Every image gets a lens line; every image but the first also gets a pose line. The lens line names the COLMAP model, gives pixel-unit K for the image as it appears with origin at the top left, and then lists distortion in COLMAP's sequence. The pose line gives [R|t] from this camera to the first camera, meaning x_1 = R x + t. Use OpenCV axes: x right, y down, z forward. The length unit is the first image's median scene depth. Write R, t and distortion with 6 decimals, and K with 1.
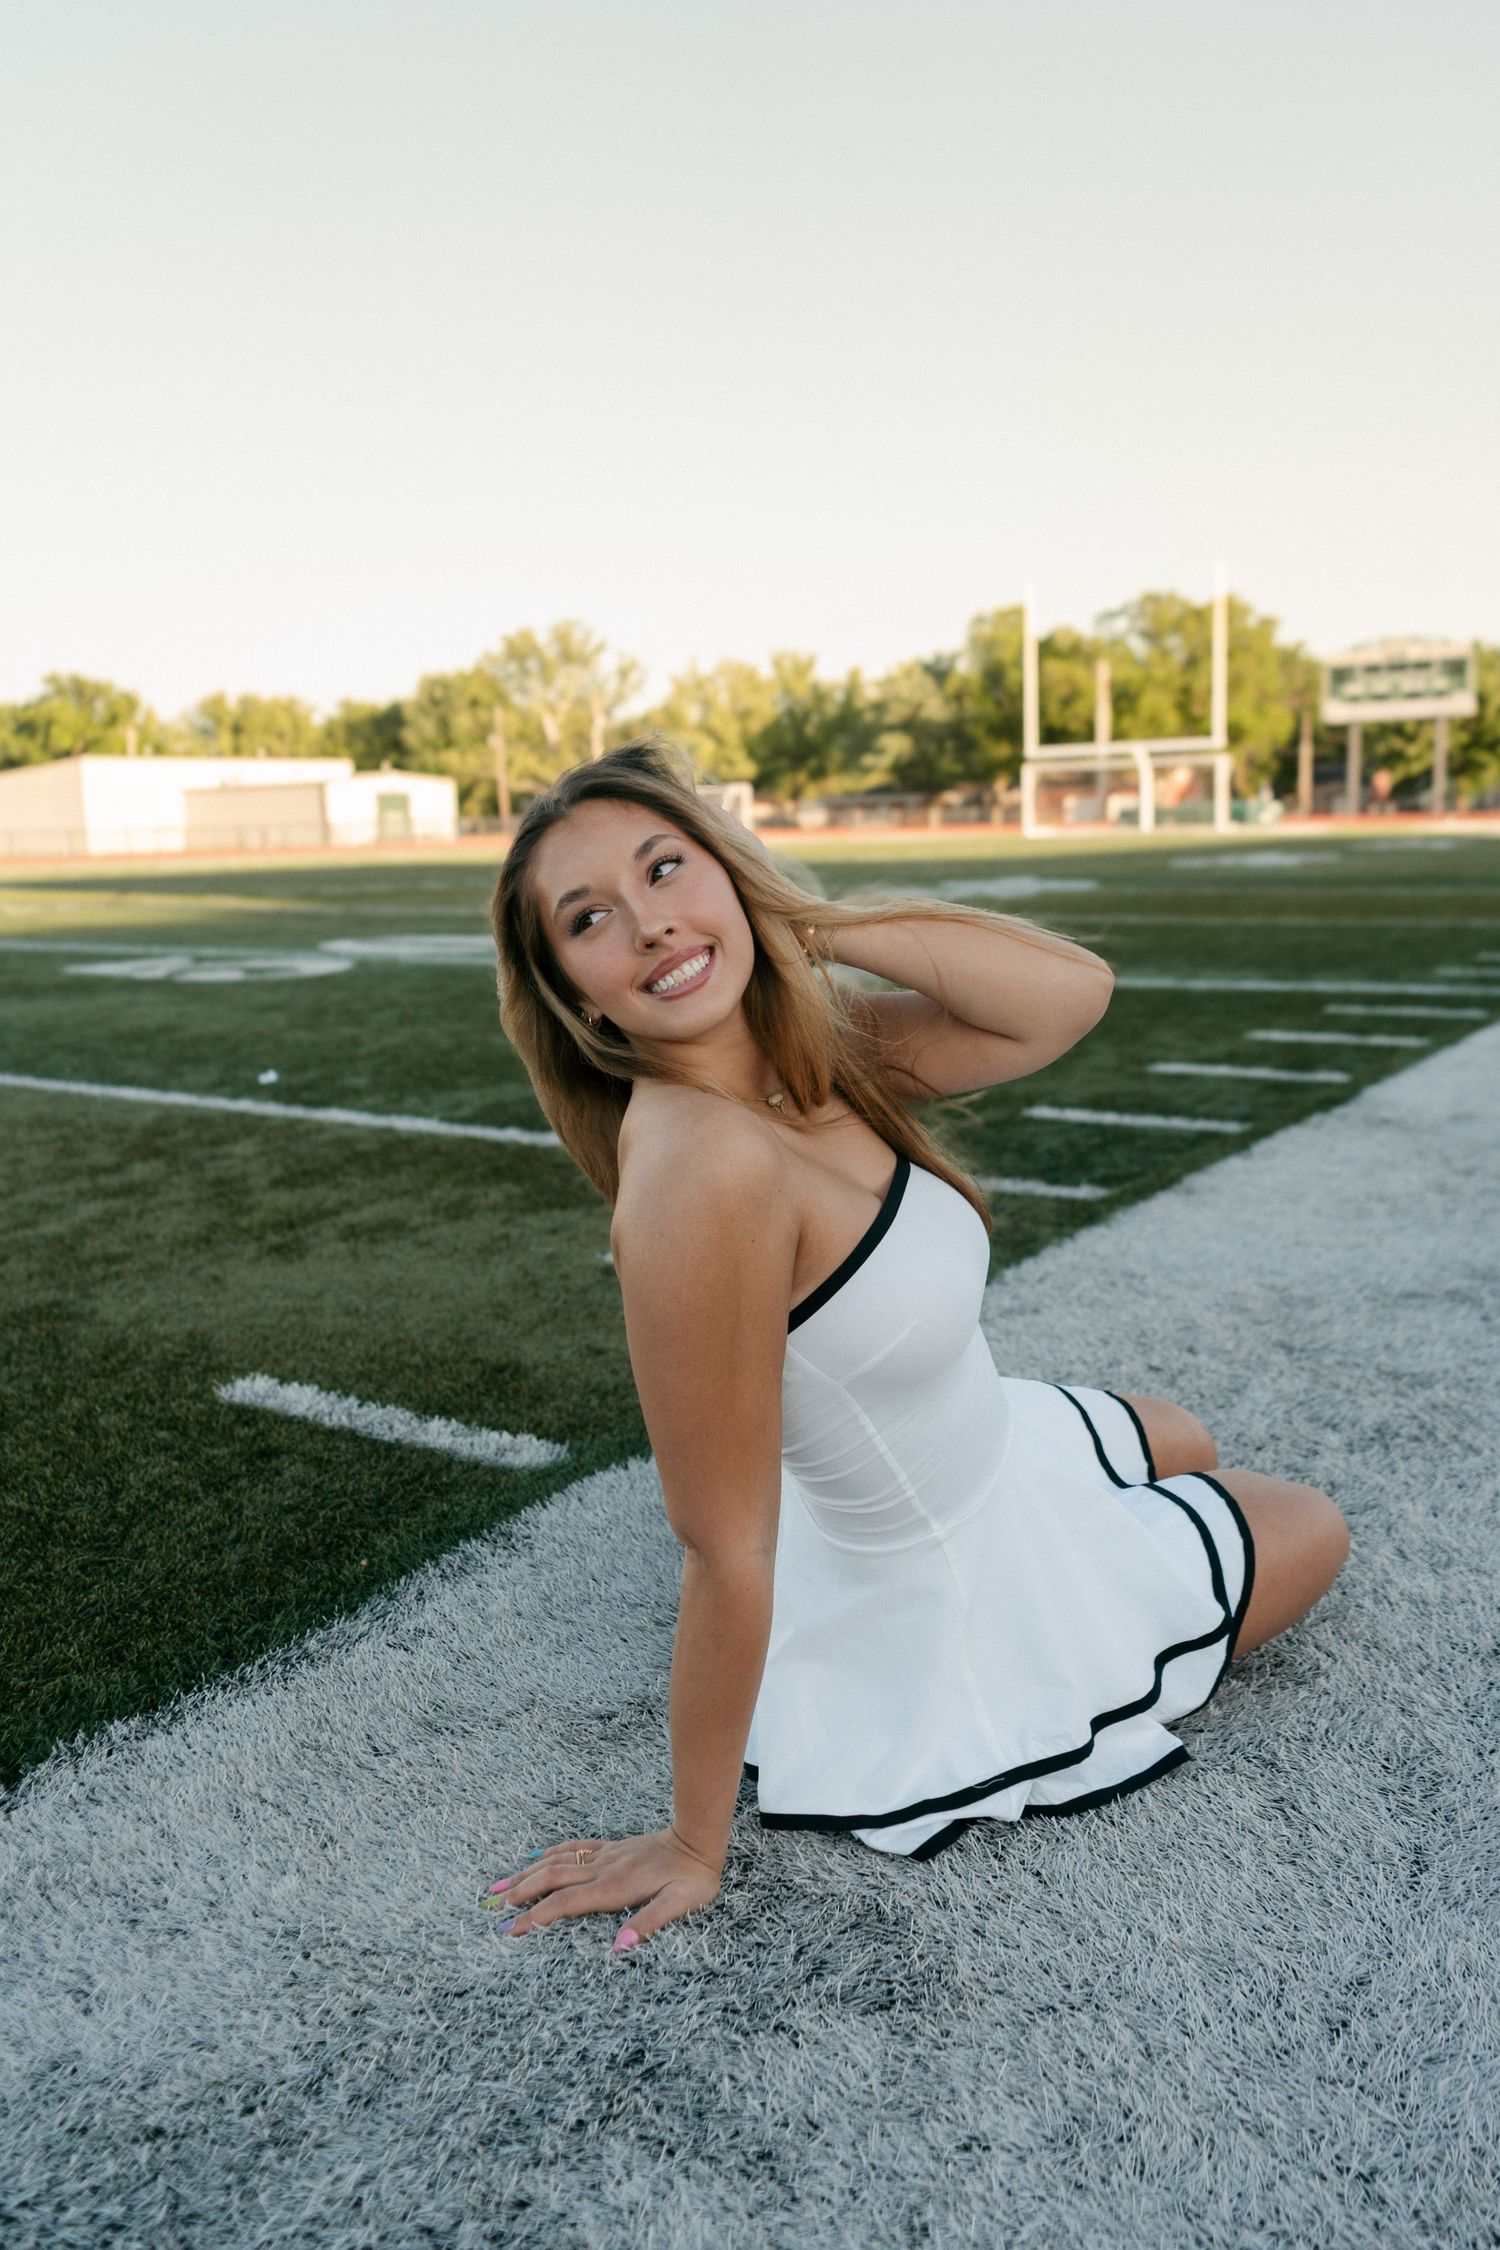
lens RADIAL K [[1815.0, 0, 752.0], [0, 1815.0, 1119.7], [0, 0, 1]] dist [-0.007118, 0.012779]
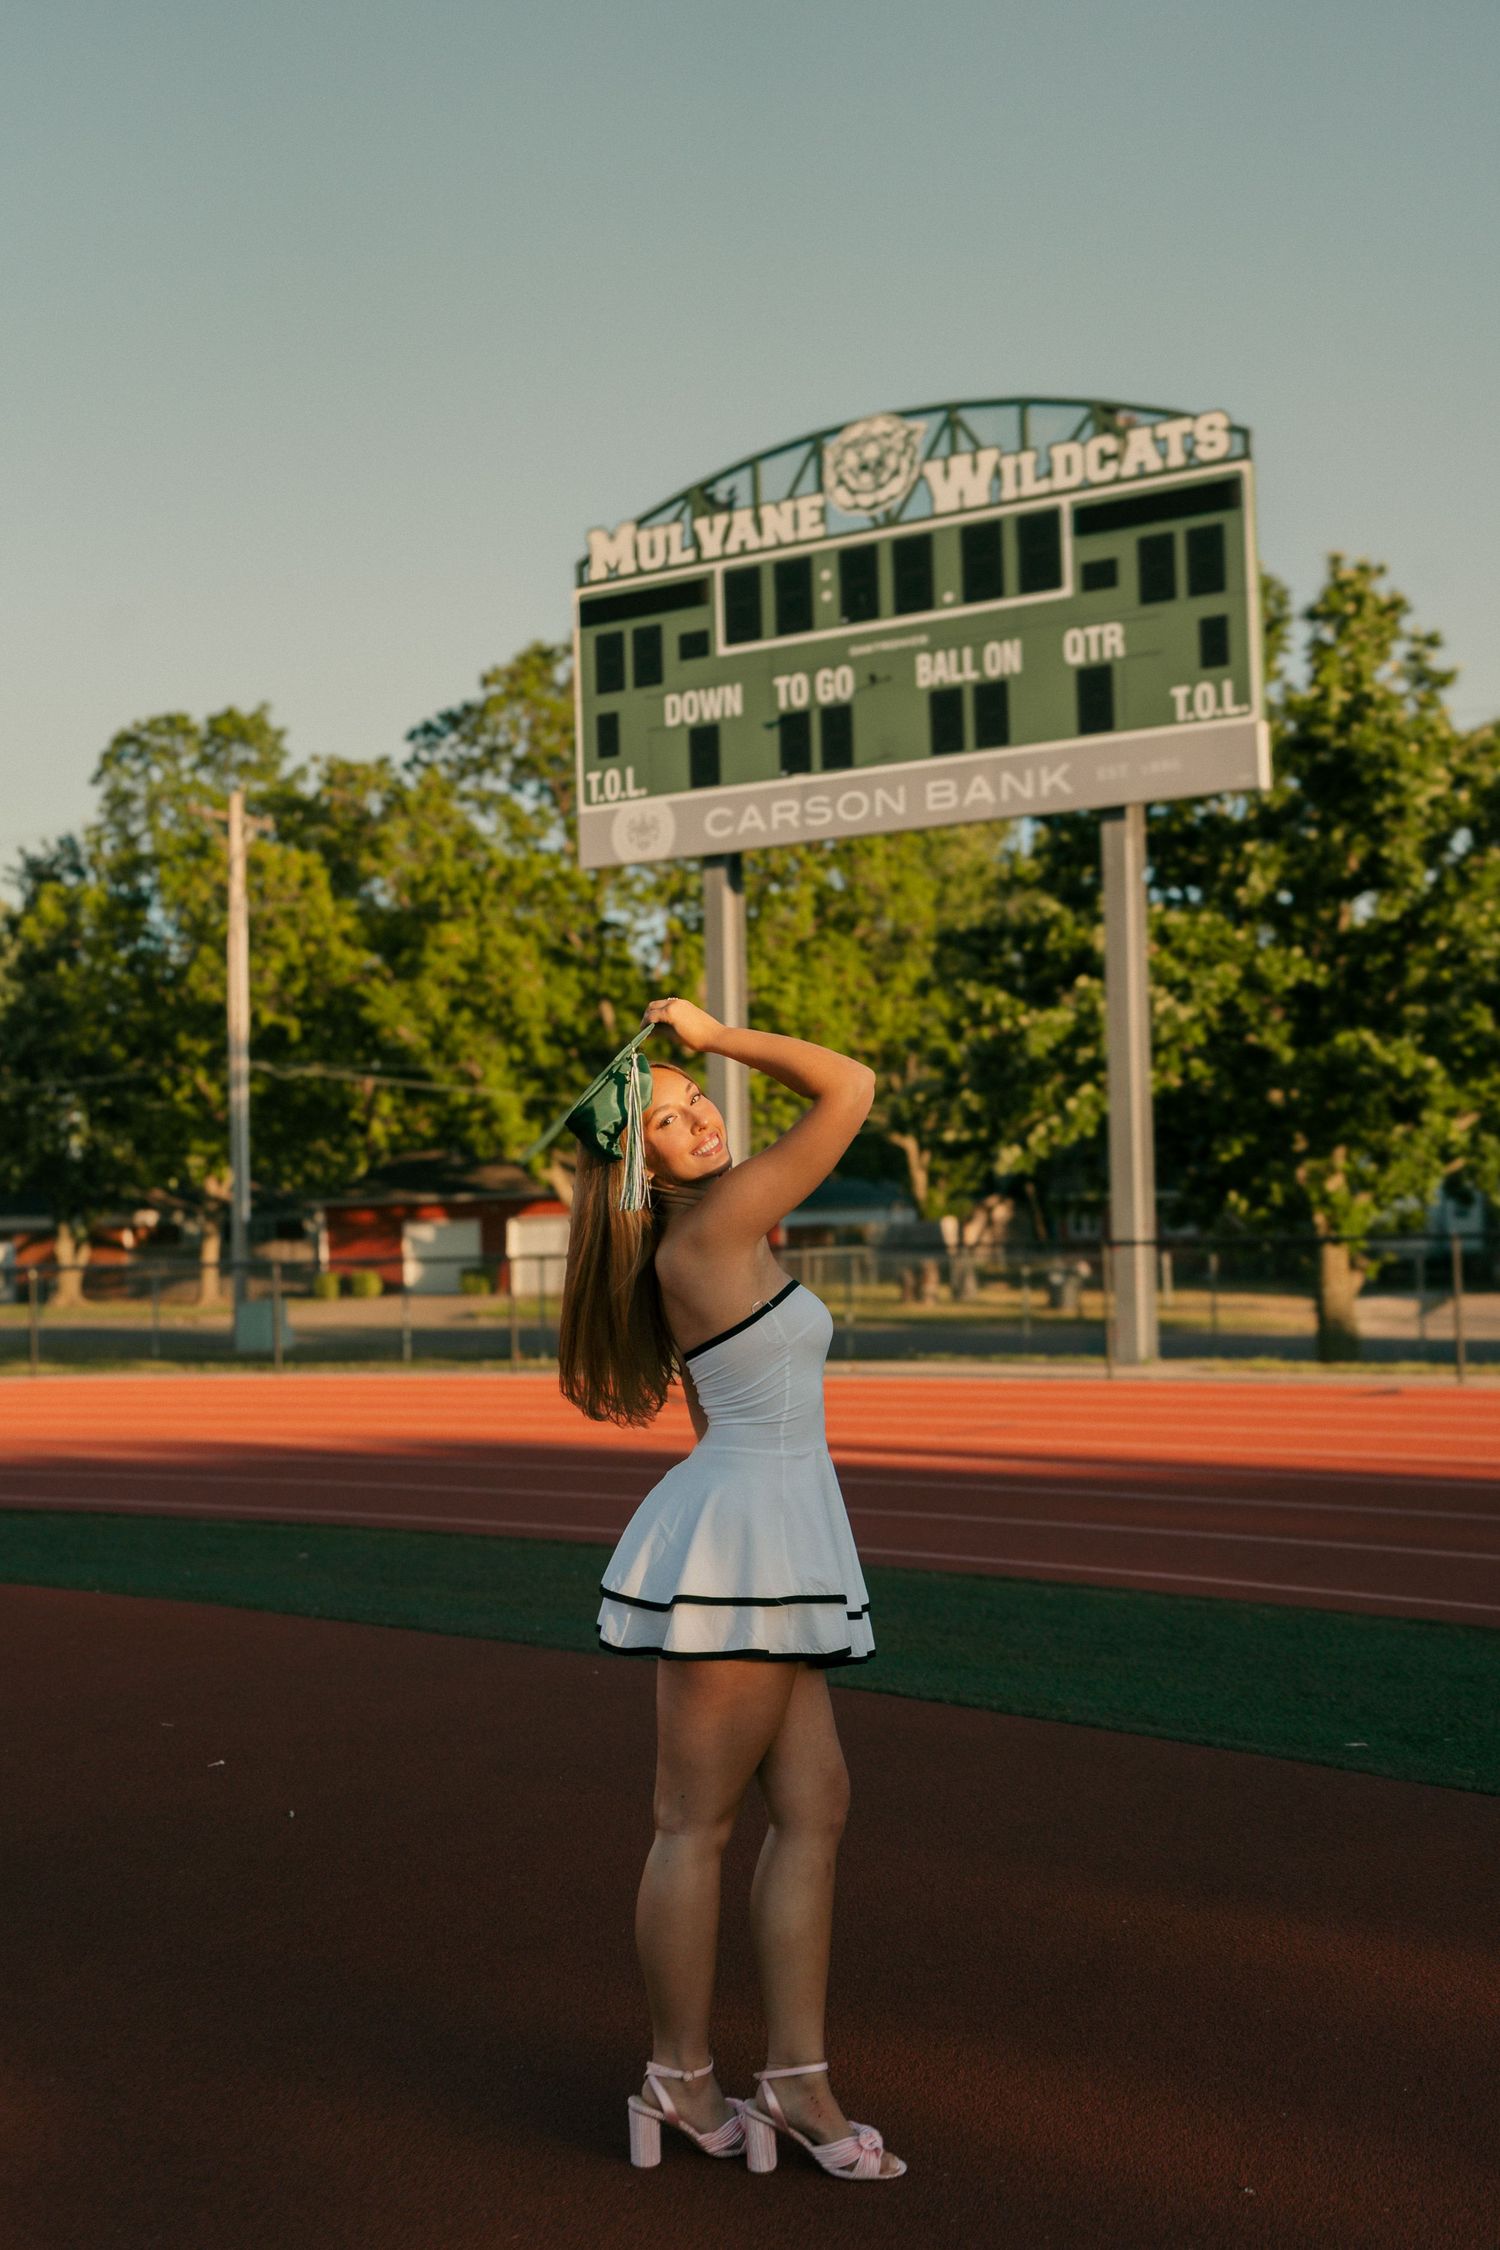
lens RADIAL K [[2403.8, 0, 750.0], [0, 2403.8, 1125.0], [0, 0, 1]] dist [-0.010953, -0.000351]
pose [[0.999882, -0.003247, 0.015022, 0.409751], [0.005972, 0.982708, -0.185064, -0.181094], [-0.014162, 0.185132, 0.982612, 0.933434]]
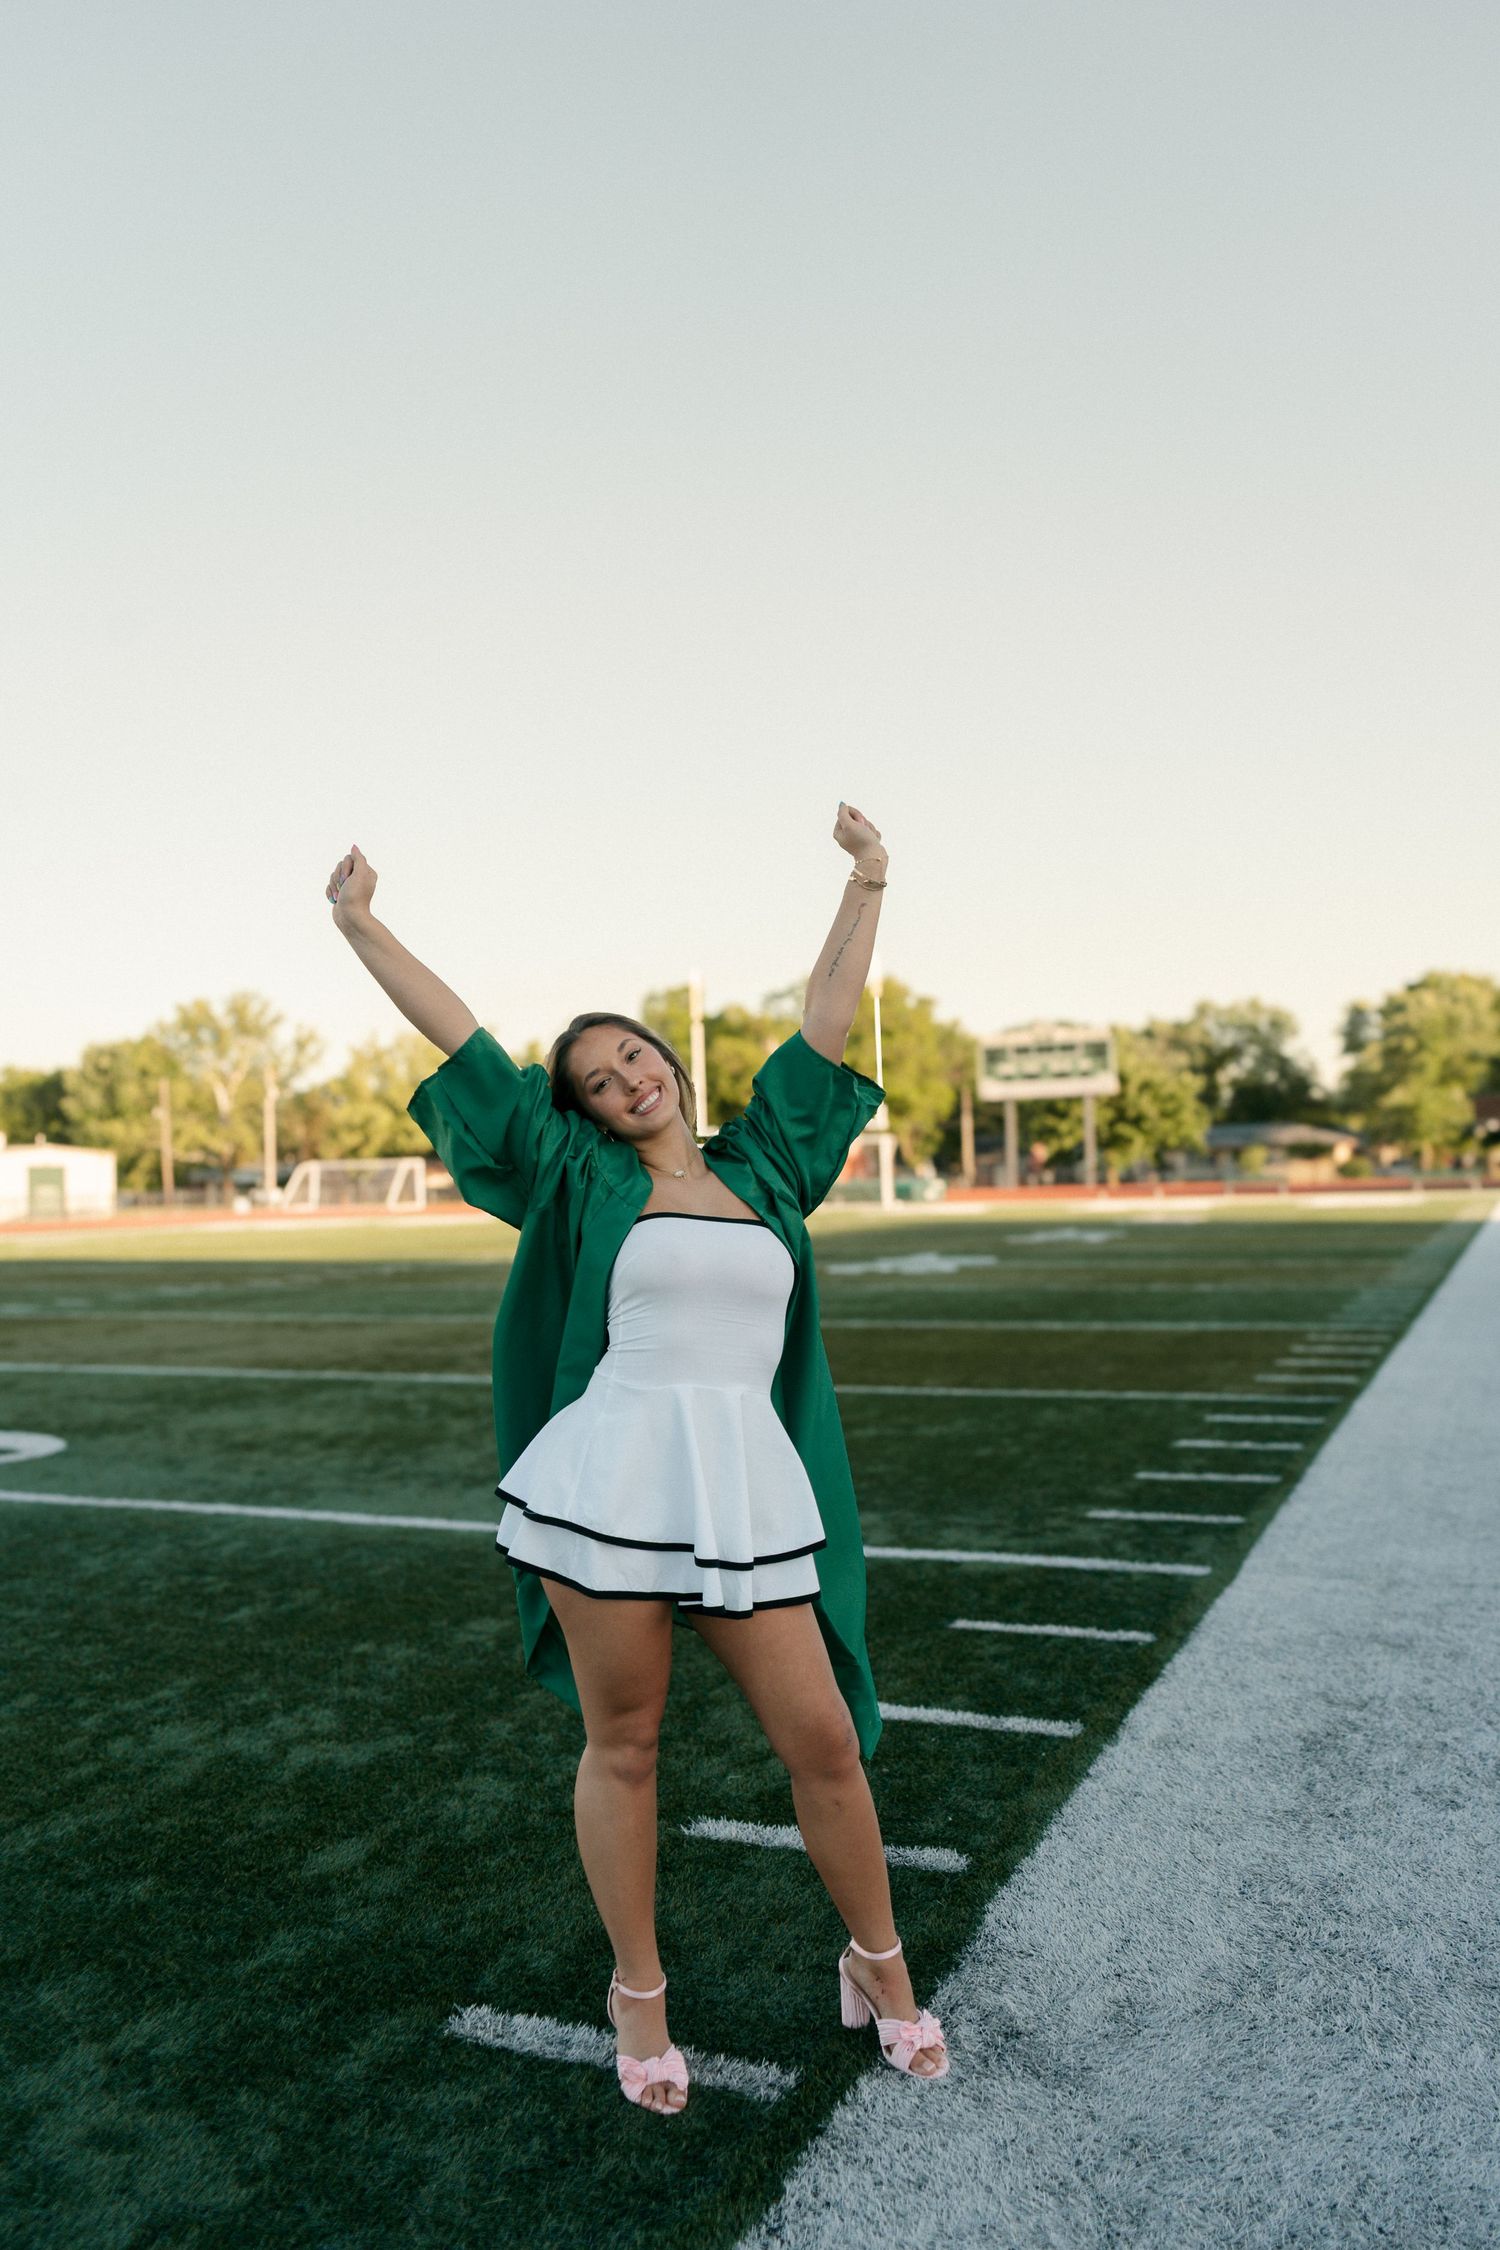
lens RADIAL K [[1815.0, 0, 752.0], [0, 1815.0, 1119.7], [0, 0, 1]] dist [-0.007118, 0.012779]
pose [[0.985250, 0.000616, 0.171117, 0.007560], [0.033210, 0.980291, -0.194747, -0.010266], [-0.167865, 0.197557, 0.965812, 0.017338]]
